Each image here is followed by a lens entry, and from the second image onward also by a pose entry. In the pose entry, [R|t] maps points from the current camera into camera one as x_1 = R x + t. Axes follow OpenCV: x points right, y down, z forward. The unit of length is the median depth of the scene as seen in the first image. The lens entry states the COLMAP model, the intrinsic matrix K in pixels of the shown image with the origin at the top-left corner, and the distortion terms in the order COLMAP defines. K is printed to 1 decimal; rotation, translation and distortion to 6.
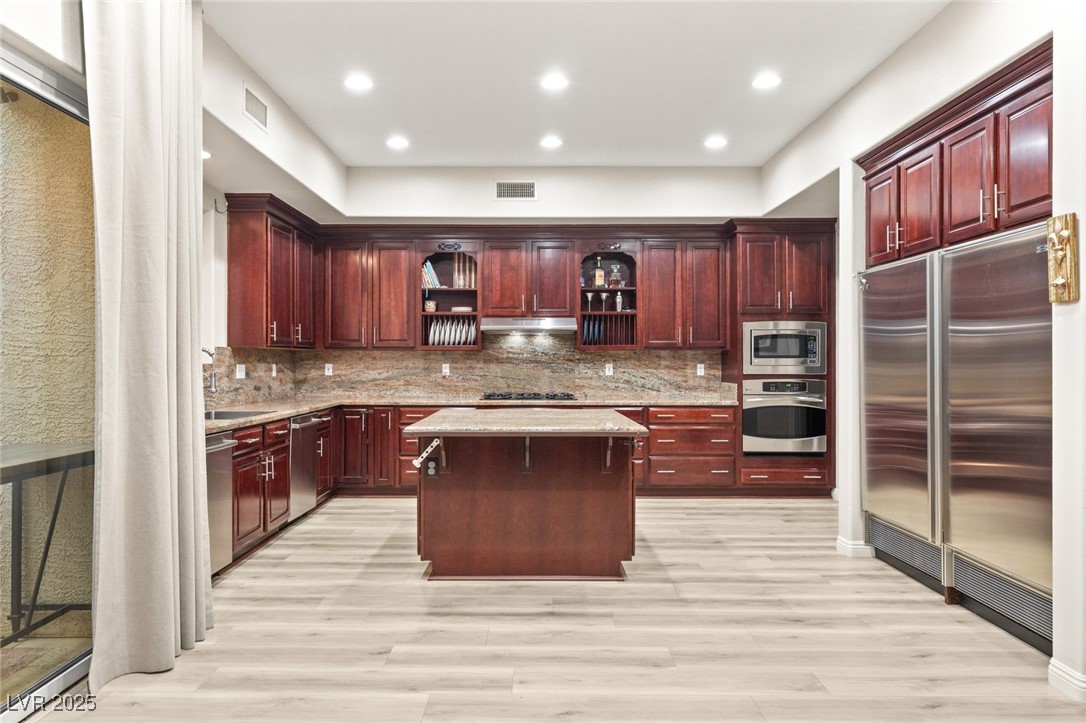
lens RADIAL K [[741.1, 0, 532.6], [0, 741.1, 360.8], [0, 0, 1]] dist [0.002068, 0.000225]
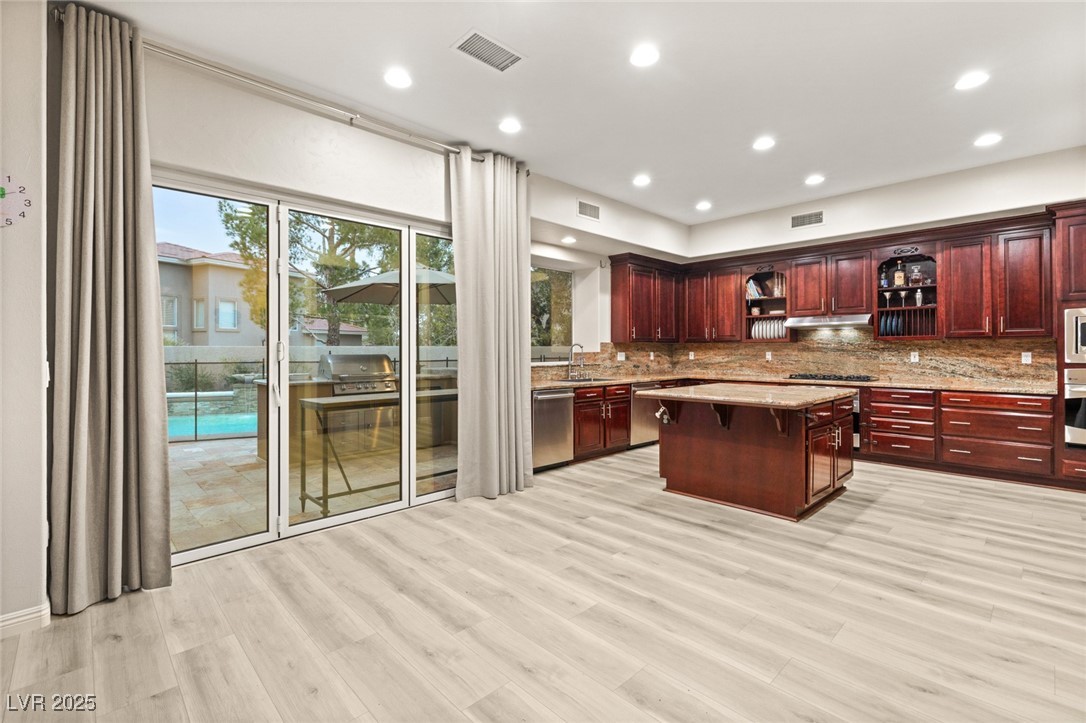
lens RADIAL K [[485.9, 0, 544.1], [0, 485.9, 349.7], [0, 0, 1]] dist [0.001390, 0.000061]
pose [[0.698558, -0.002845, -0.715548, 0.252485], [0.003274, 0.999994, -0.000780, -0.000877], [0.715546, -0.001798, 0.698564, 0.062174]]
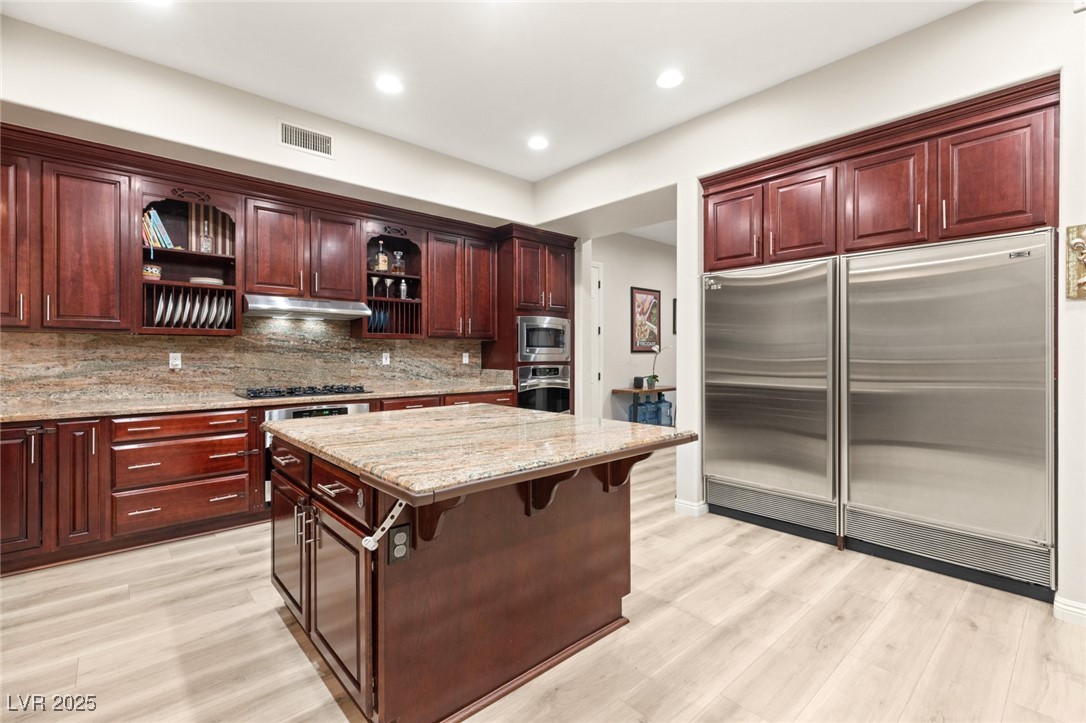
lens RADIAL K [[482.3, 0, 544.3], [0, 482.3, 353.4], [0, 0, 1]] dist [0.003018, 0.000281]
pose [[0.739472, -0.001097, 0.673186, -0.177448], [-0.000590, 0.999997, 0.002278, 0.003455], [-0.673187, -0.002082, 0.739470, 0.406733]]
